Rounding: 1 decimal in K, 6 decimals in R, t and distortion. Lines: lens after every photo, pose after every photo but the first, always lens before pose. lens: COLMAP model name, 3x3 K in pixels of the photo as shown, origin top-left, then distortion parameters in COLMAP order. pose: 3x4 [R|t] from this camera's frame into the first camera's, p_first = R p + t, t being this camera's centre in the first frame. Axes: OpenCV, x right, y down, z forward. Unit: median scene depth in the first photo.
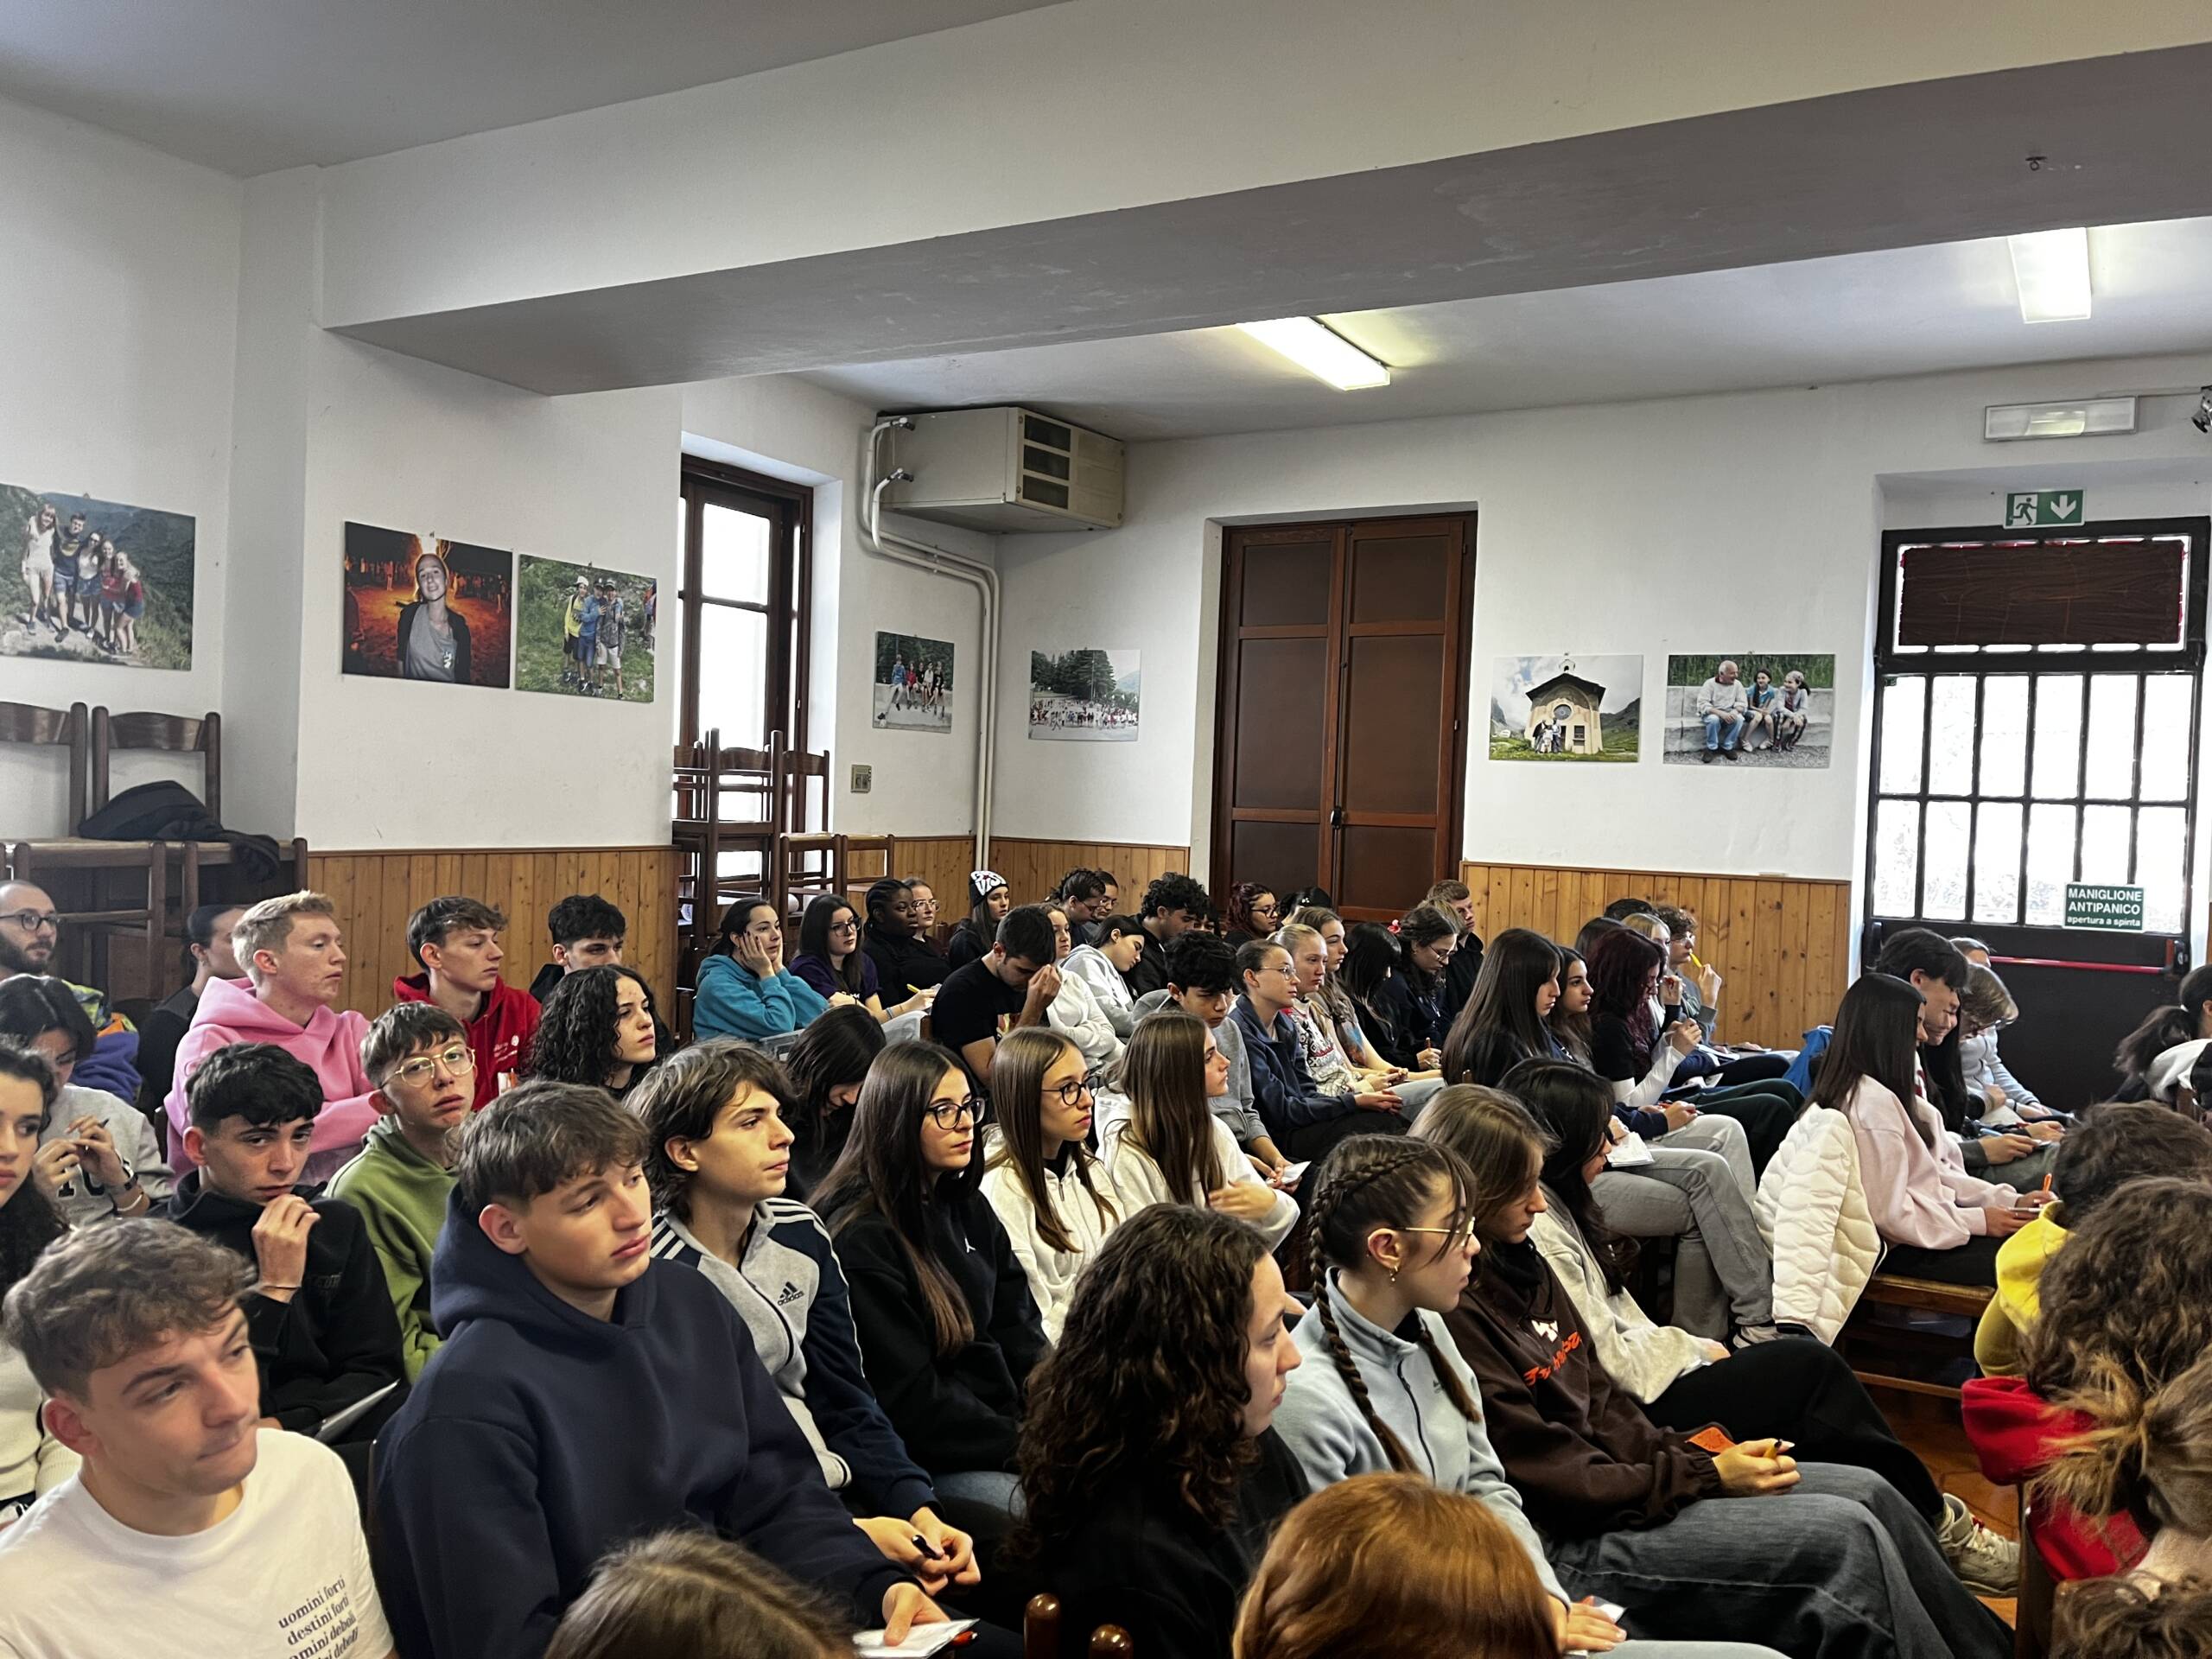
lens RADIAL K [[1653.5, 0, 1102.2], [0, 1653.5, 828.1], [0, 0, 1]] dist [0.033953, -0.061254]
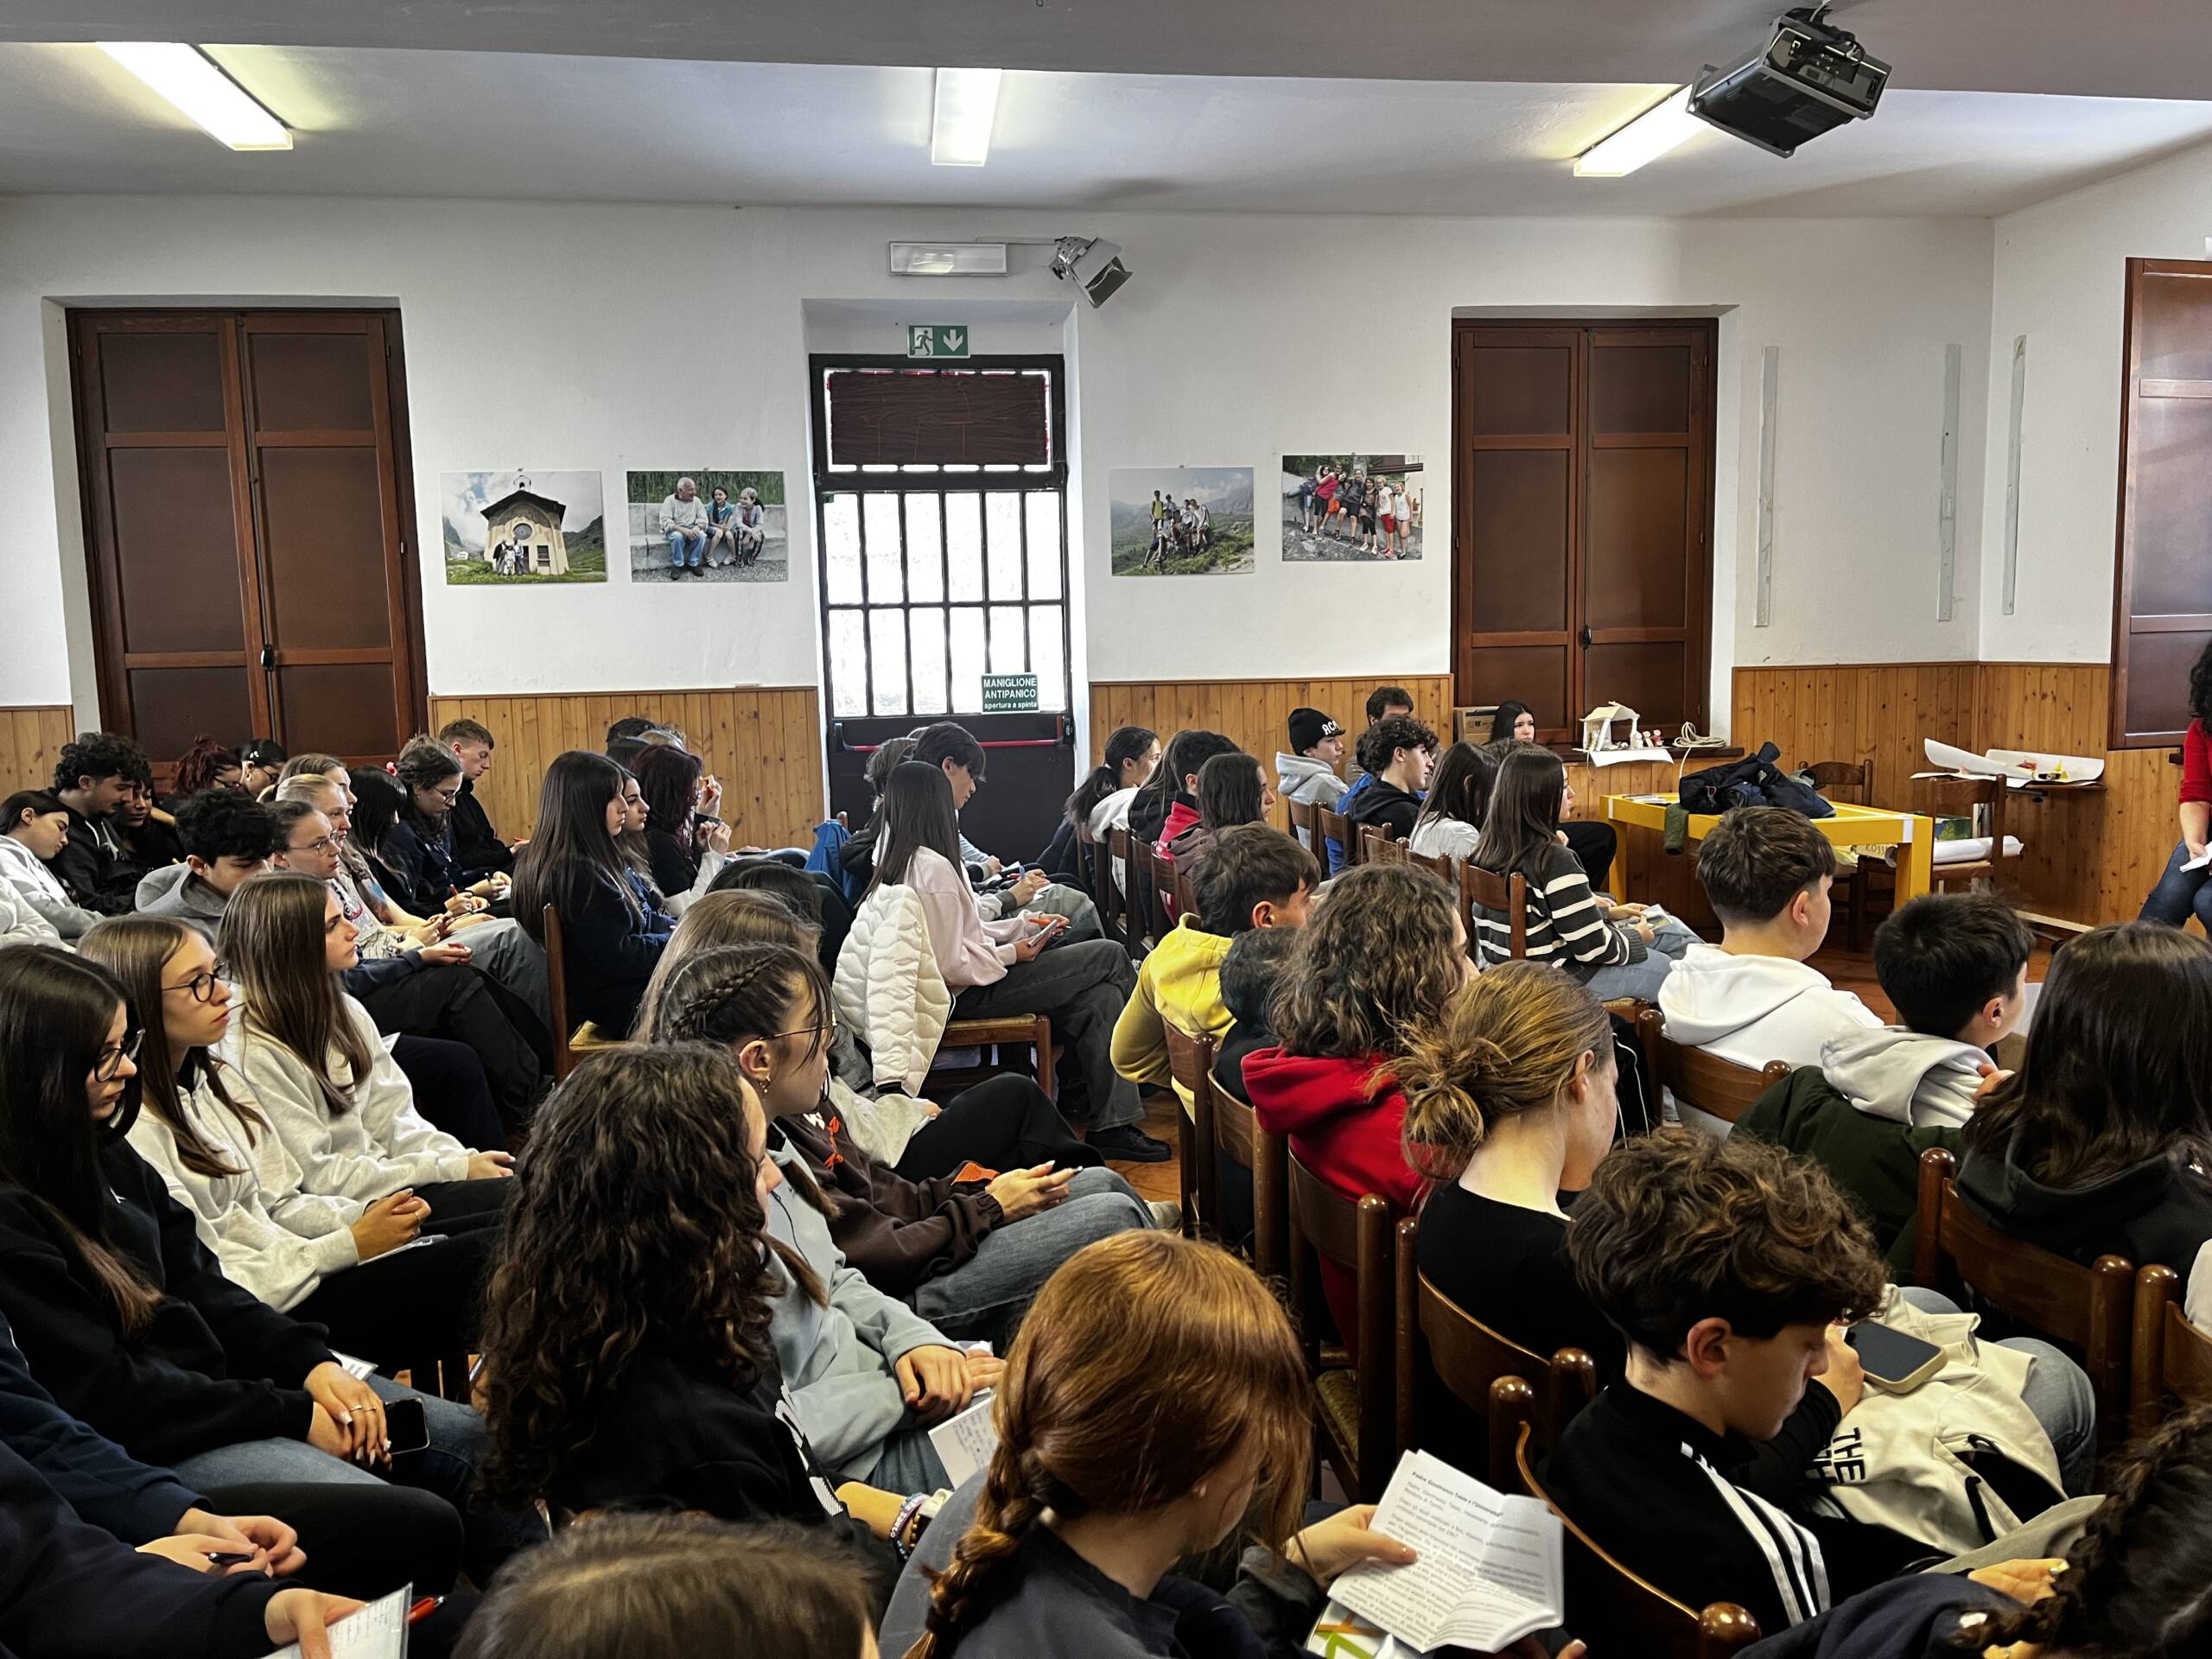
lens RADIAL K [[1653.5, 0, 1086.2], [0, 1653.5, 832.2], [0, 0, 1]] dist [0.033953, -0.061254]
pose [[0.776755, -0.124136, 0.617448, -0.089926], [0.062357, 0.990724, 0.120736, 0.007111], [-0.626709, -0.055280, 0.777290, 0.051630]]
